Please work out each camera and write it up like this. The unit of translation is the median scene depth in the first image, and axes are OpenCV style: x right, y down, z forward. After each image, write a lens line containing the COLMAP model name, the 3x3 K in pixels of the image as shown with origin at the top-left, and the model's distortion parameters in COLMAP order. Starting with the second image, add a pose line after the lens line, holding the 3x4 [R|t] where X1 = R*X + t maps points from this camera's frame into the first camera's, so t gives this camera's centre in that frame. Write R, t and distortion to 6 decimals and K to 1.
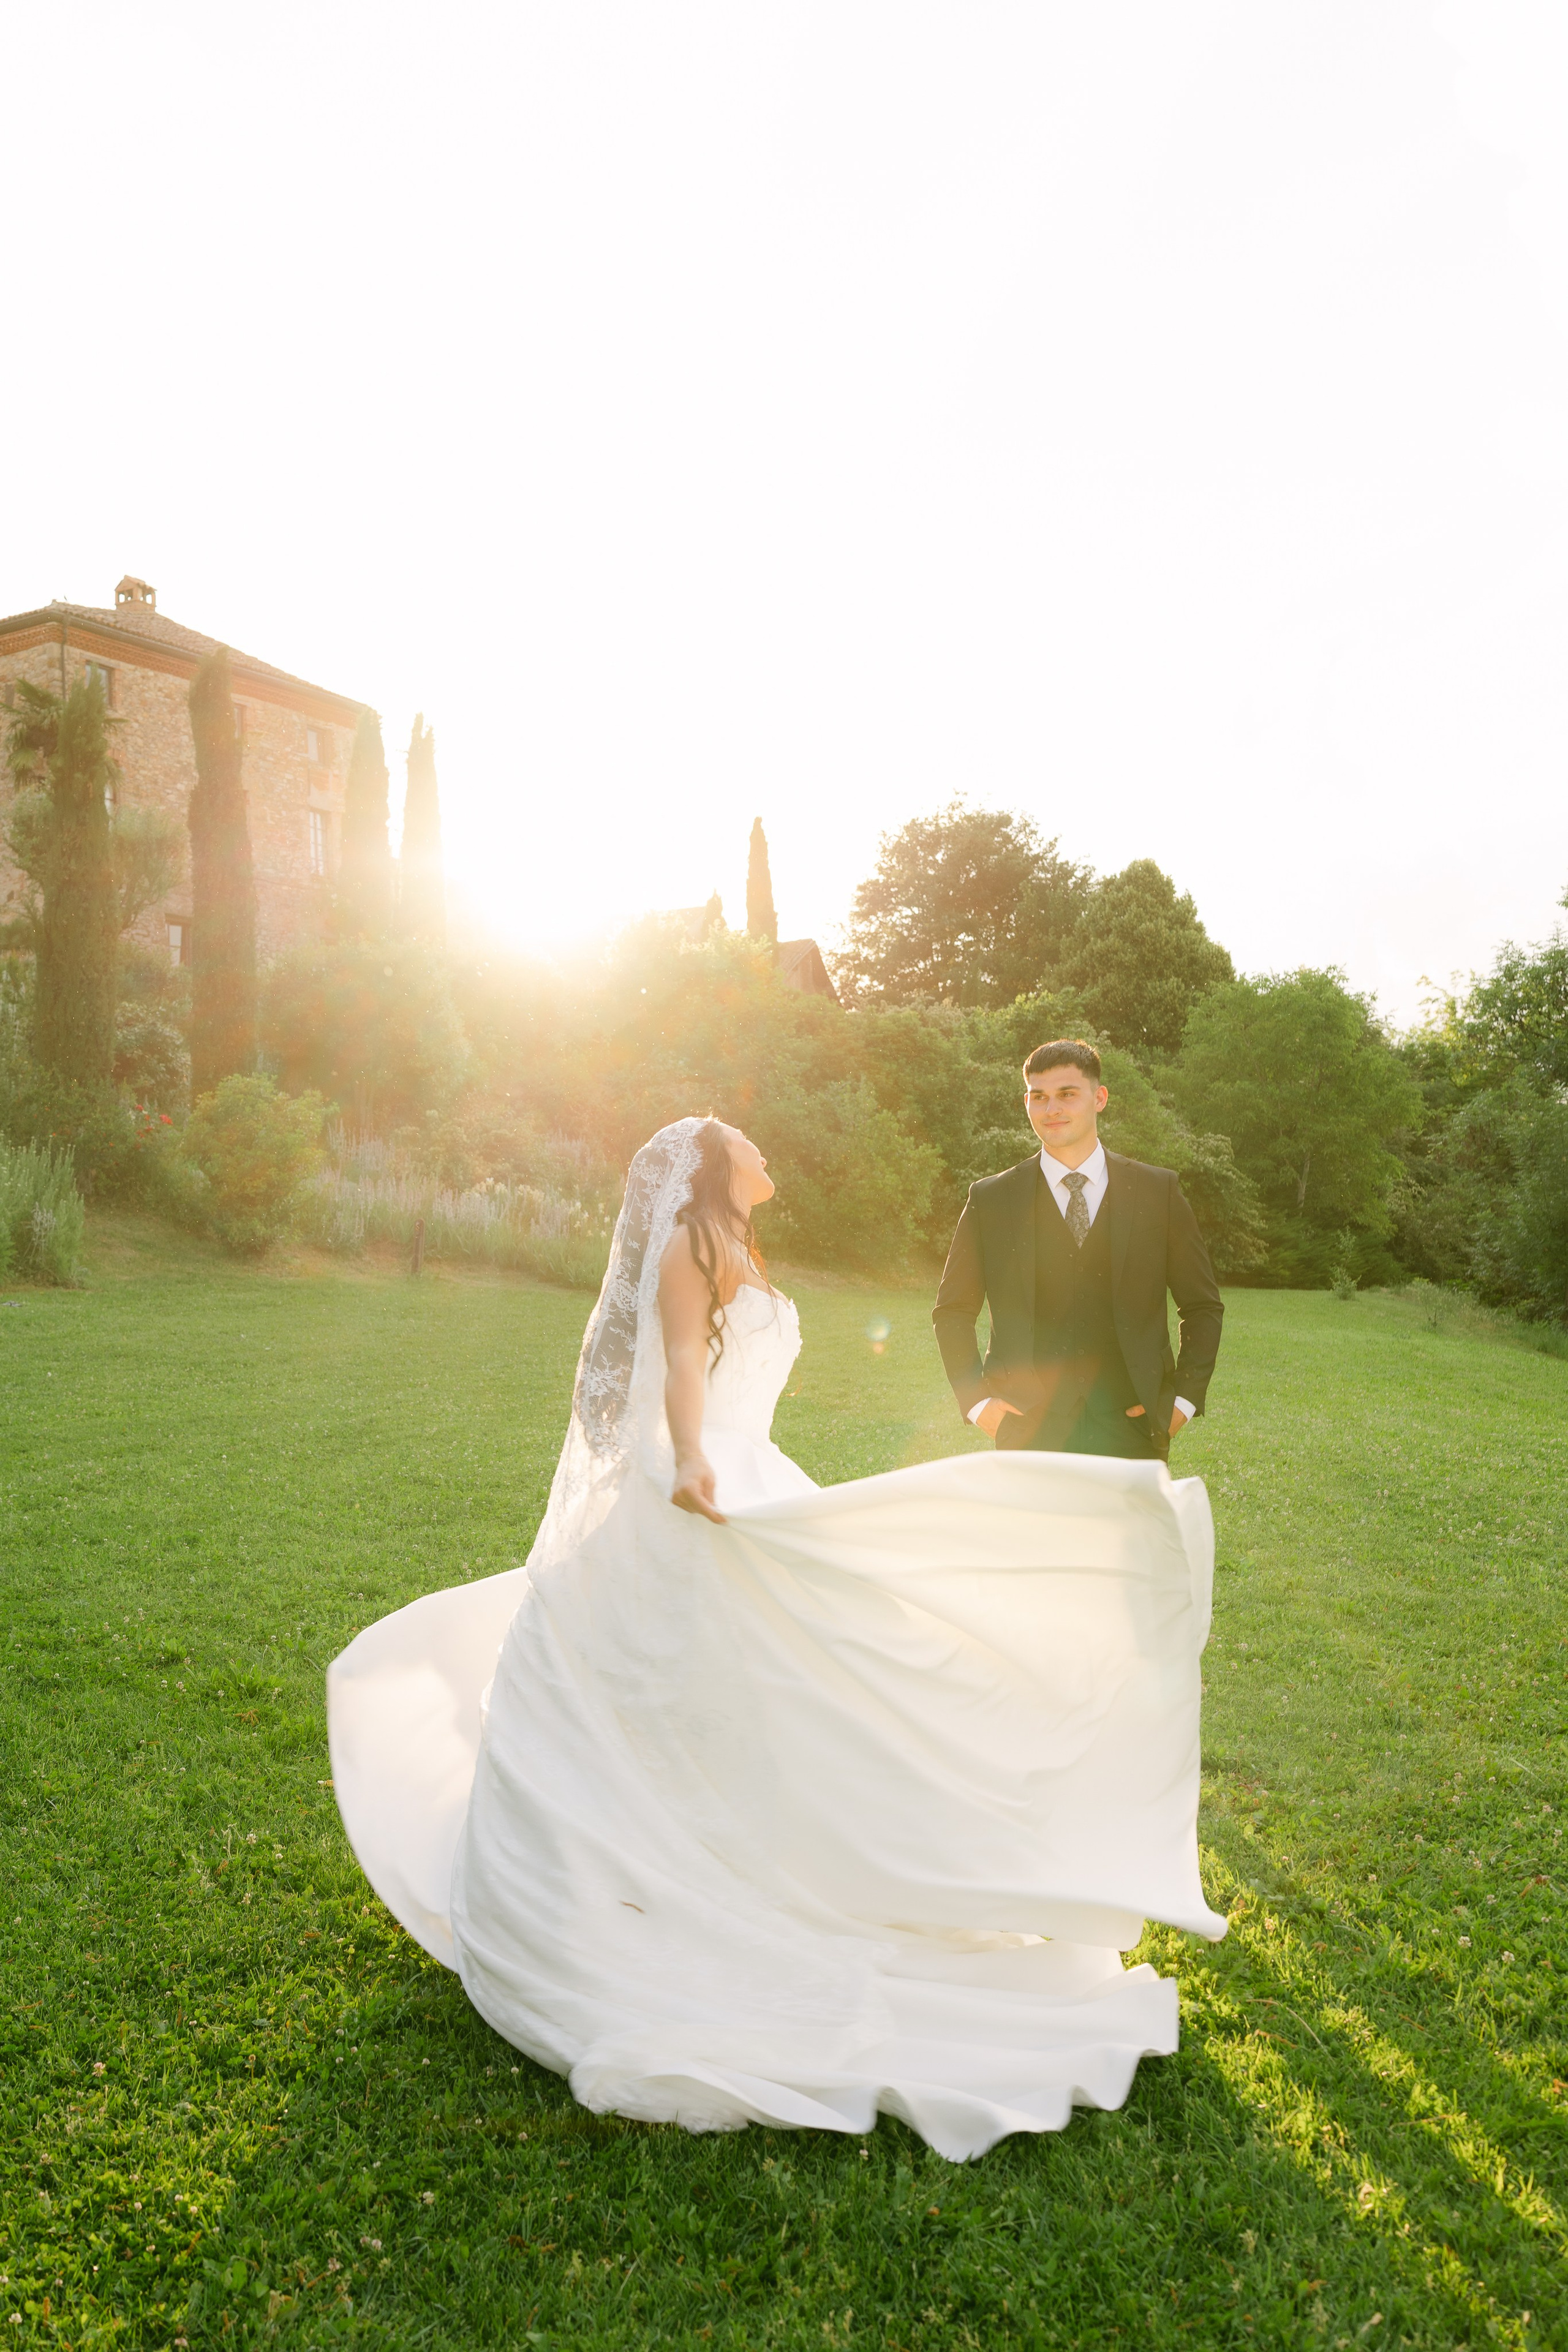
lens RADIAL K [[2205.6, 0, 781.5], [0, 2205.6, 1187.4], [0, 0, 1]] dist [0.004665, -0.007795]
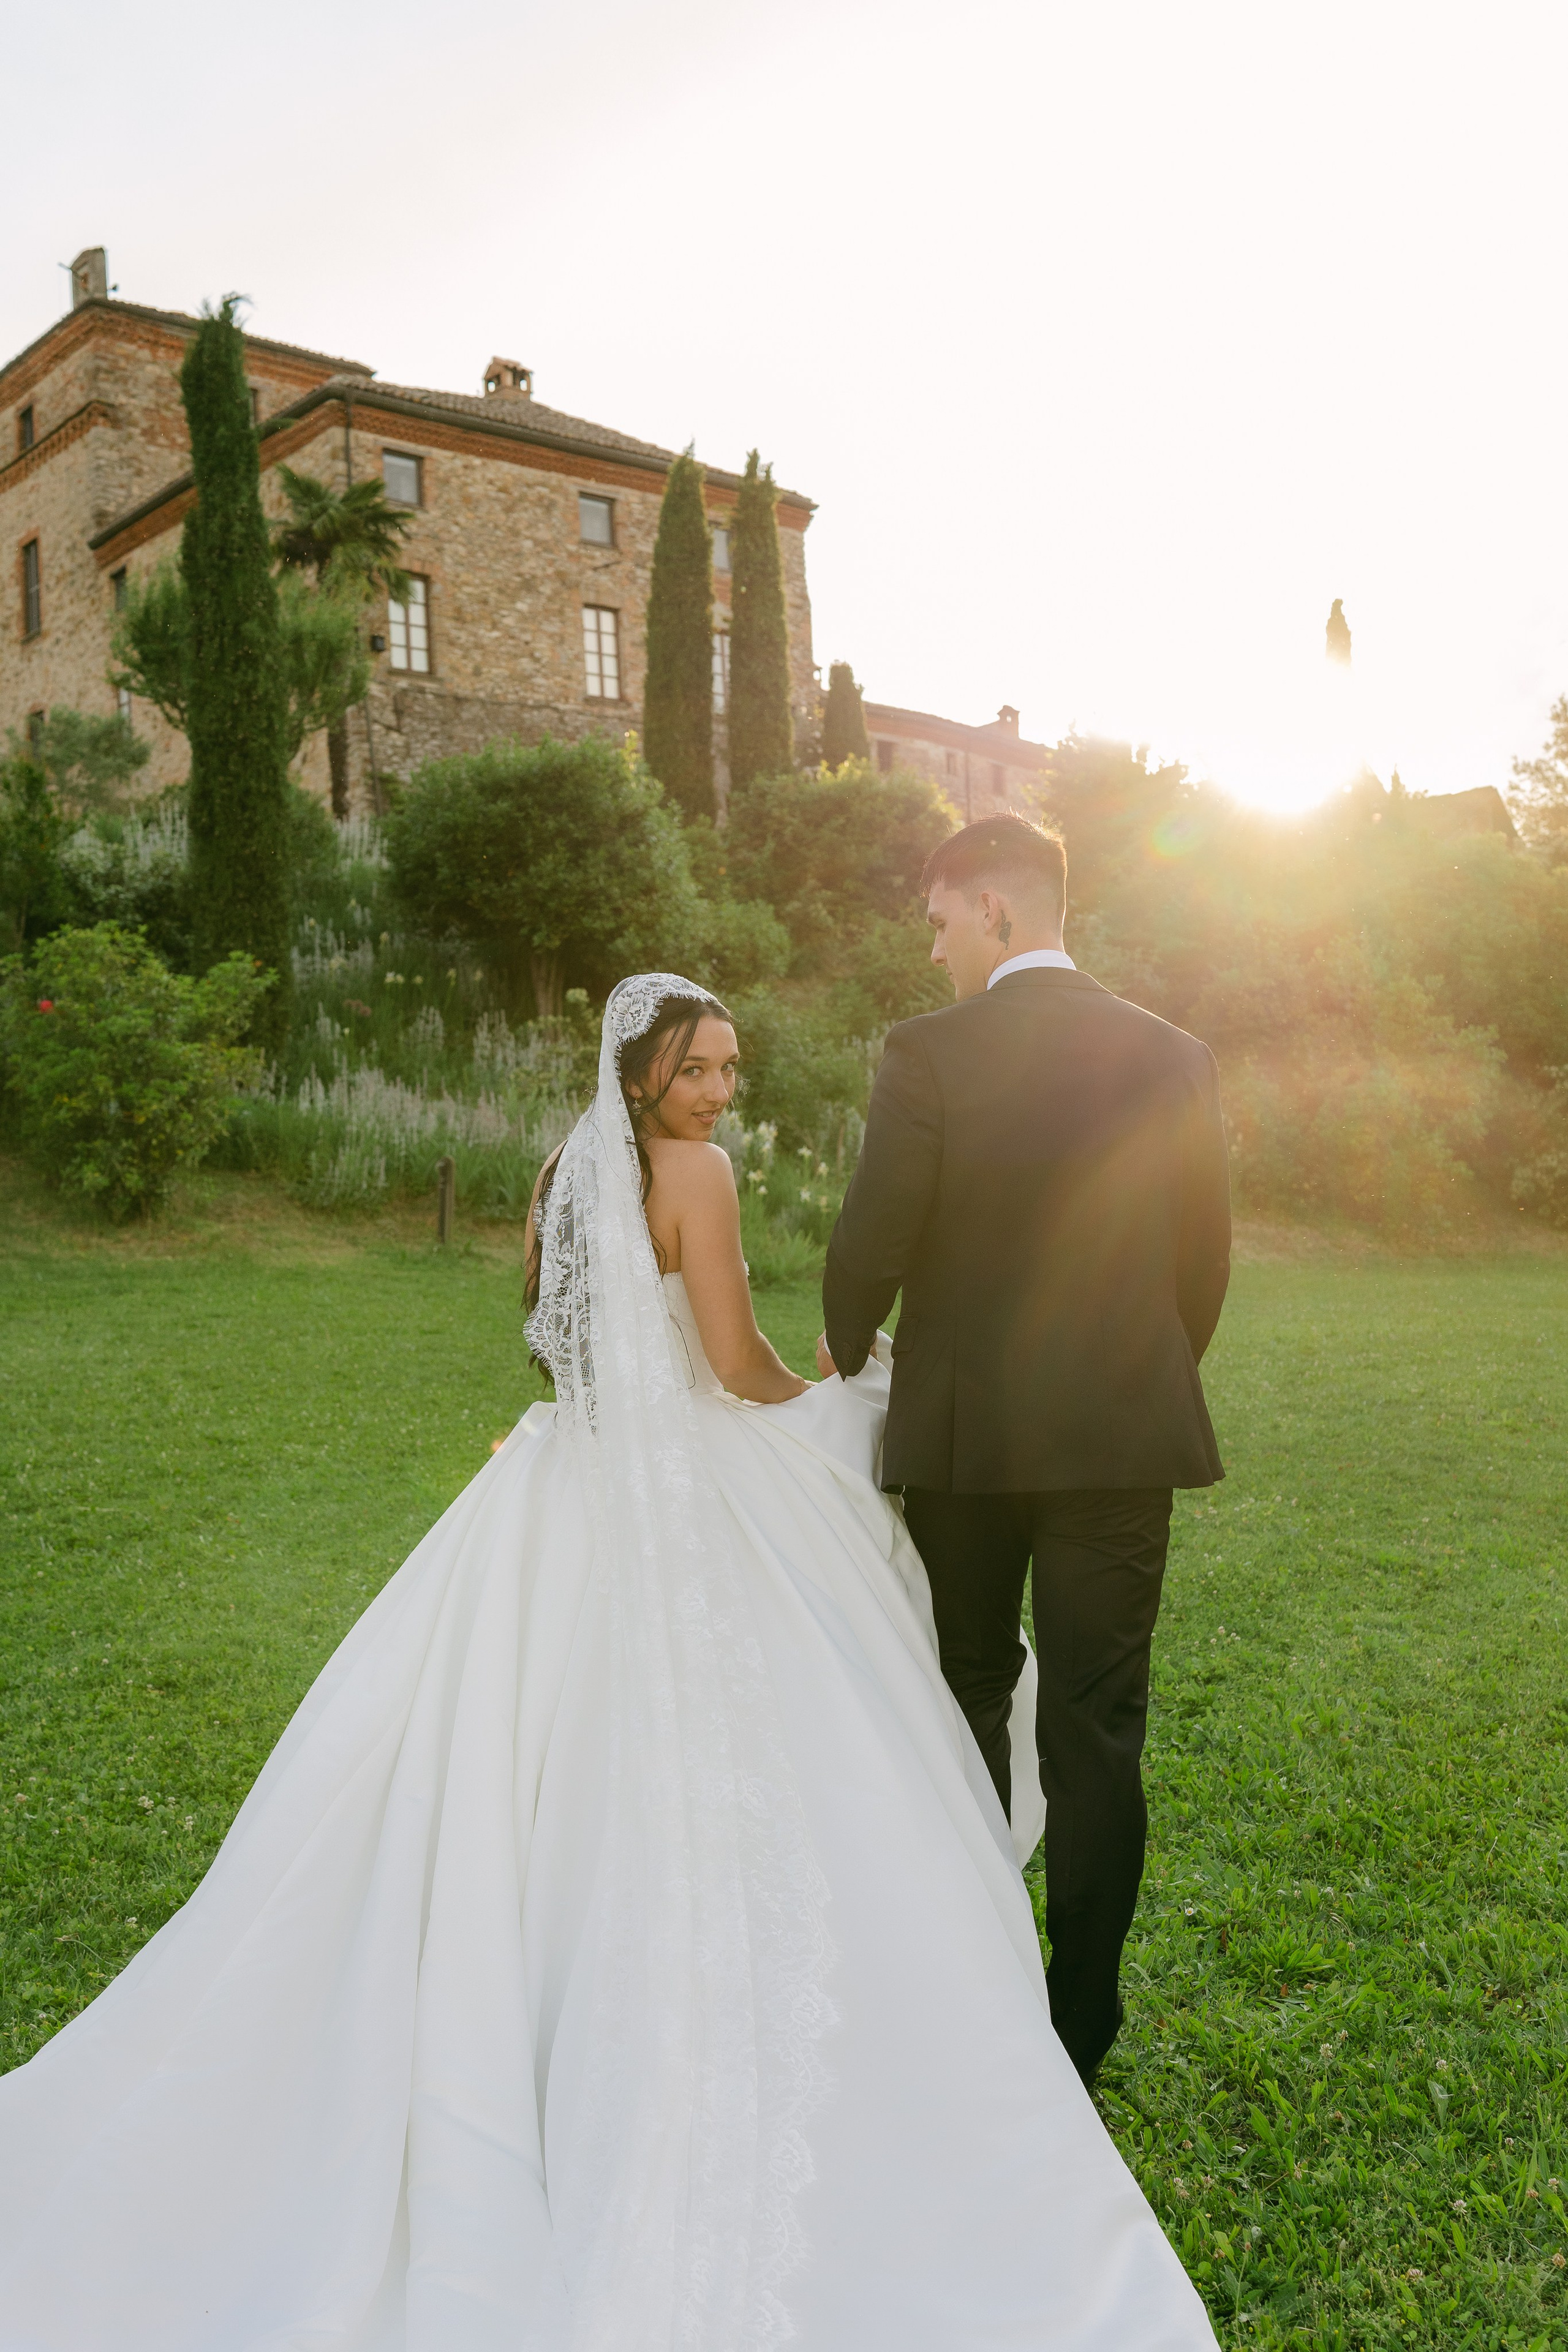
lens RADIAL K [[2339.7, 0, 772.9], [0, 2339.7, 1179.5], [0, 0, 1]] dist [0.011576, -0.017508]
pose [[0.943091, -0.014588, -0.332215, 0.091276], [0.022442, 0.999552, 0.019815, 0.006478], [0.331777, -0.026142, 0.942995, 0.273942]]
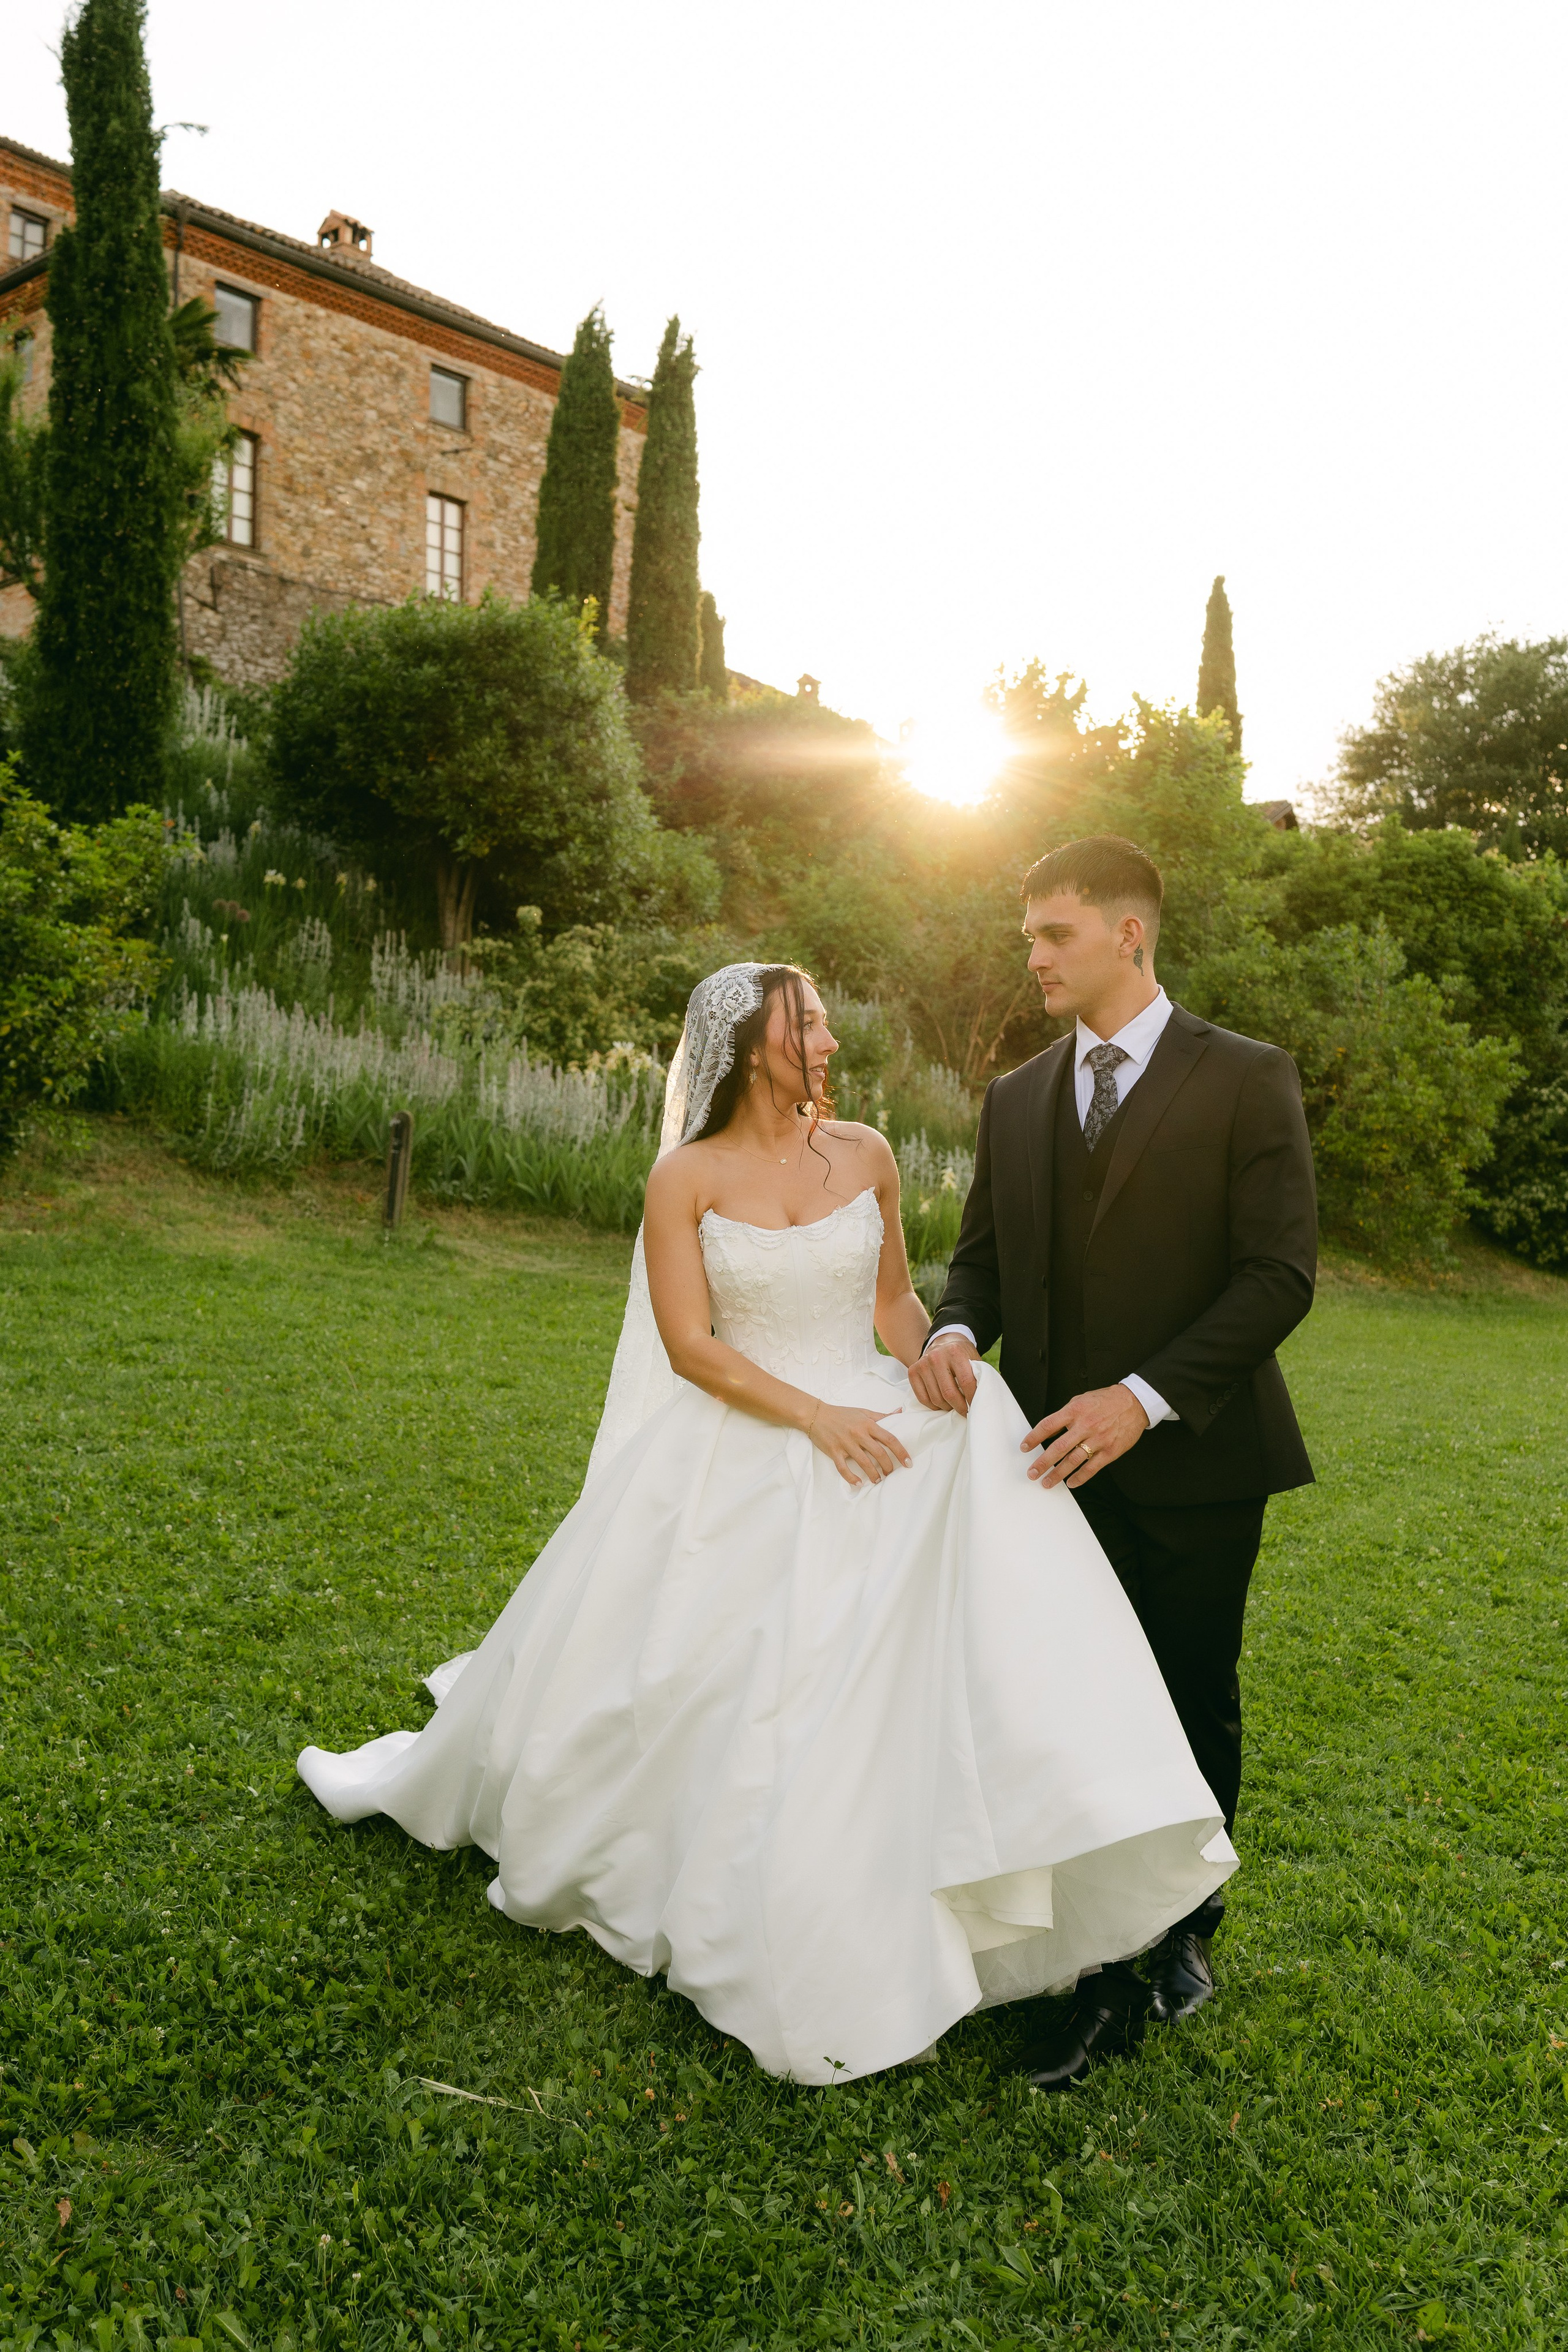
lens RADIAL K [[2277.6, 0, 788.1], [0, 2277.6, 1173.4], [0, 0, 1]] dist [0.009453, -0.022254]
pose [[0.980470, 0.049457, -0.190349, 0.002076], [-0.045284, 0.998630, 0.026211, 0.007382], [0.191385, -0.017080, 0.981367, 0.367149]]
